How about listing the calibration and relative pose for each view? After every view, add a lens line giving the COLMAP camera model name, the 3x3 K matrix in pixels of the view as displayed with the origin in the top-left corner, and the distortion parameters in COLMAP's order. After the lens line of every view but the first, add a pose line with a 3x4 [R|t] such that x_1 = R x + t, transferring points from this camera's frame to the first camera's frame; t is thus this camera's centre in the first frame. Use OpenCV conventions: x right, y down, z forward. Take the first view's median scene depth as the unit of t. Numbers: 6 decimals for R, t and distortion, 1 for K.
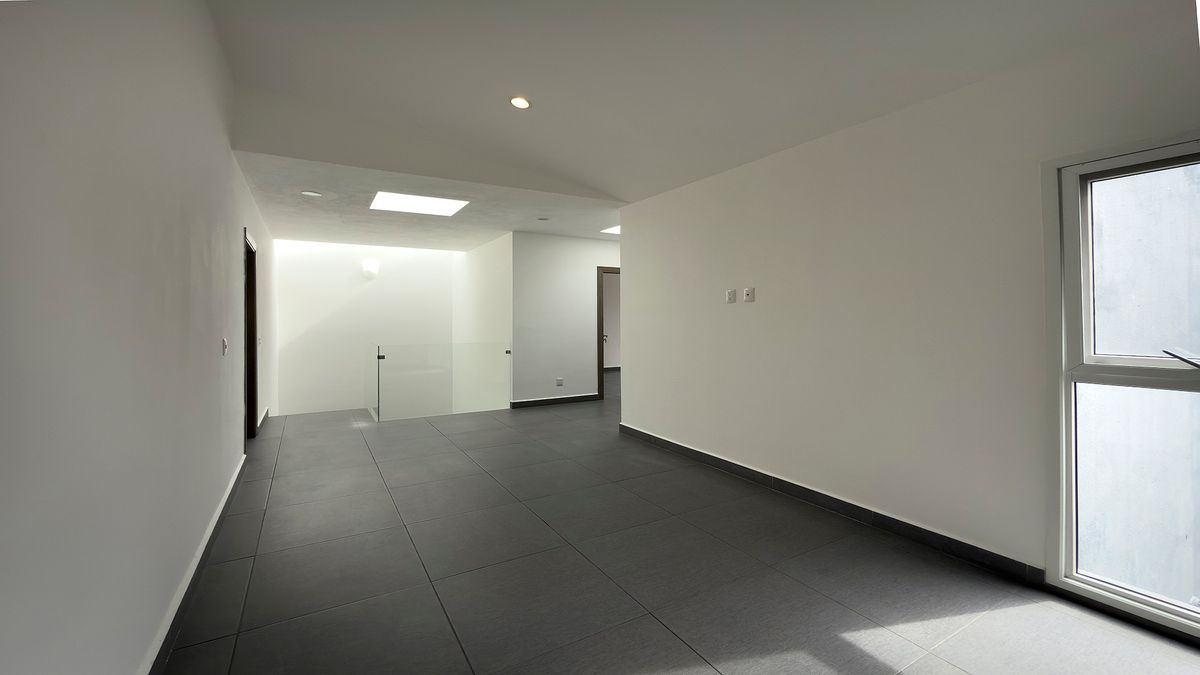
lens RADIAL K [[498.8, 0, 600.0], [0, 498.8, 337.5], [0, 0, 1]] dist [-0.000450, -0.000117]
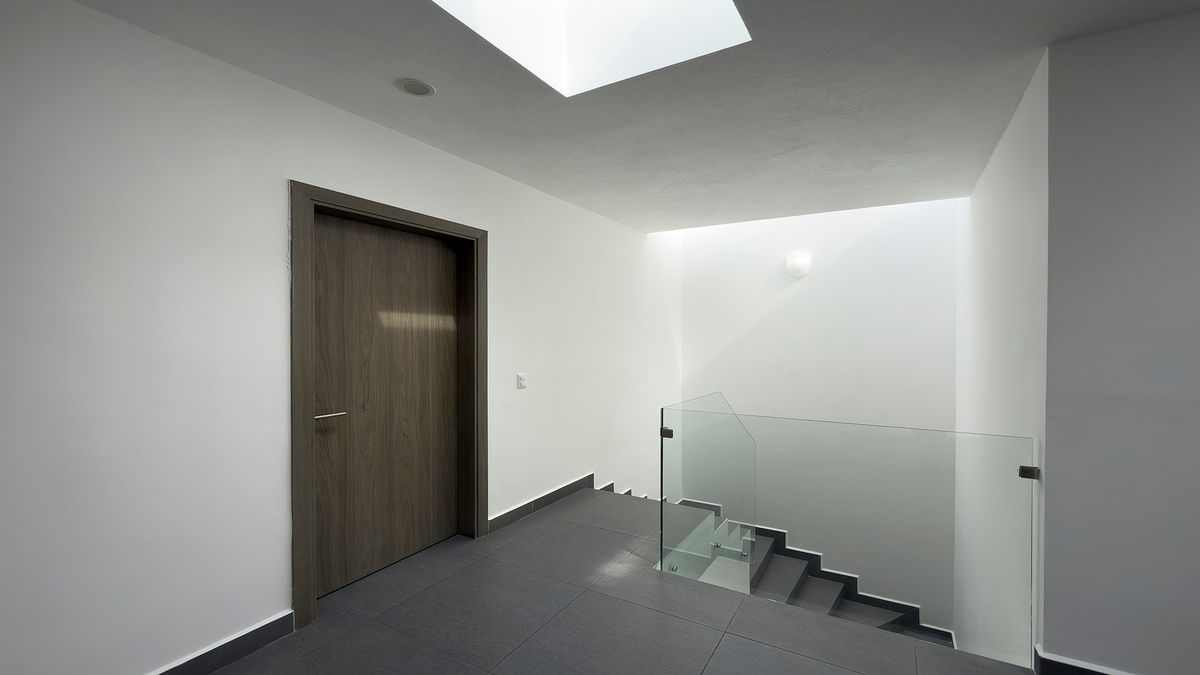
lens RADIAL K [[500.3, 0, 579.8], [0, 500.3, 348.1], [0, 0, 1]] dist [-0.000588, -0.000076]
pose [[0.465071, 0.028207, -0.884824, -0.061697], [-0.038333, 0.999196, 0.011705, -0.041993], [0.884443, 0.028474, 0.465779, 0.695749]]
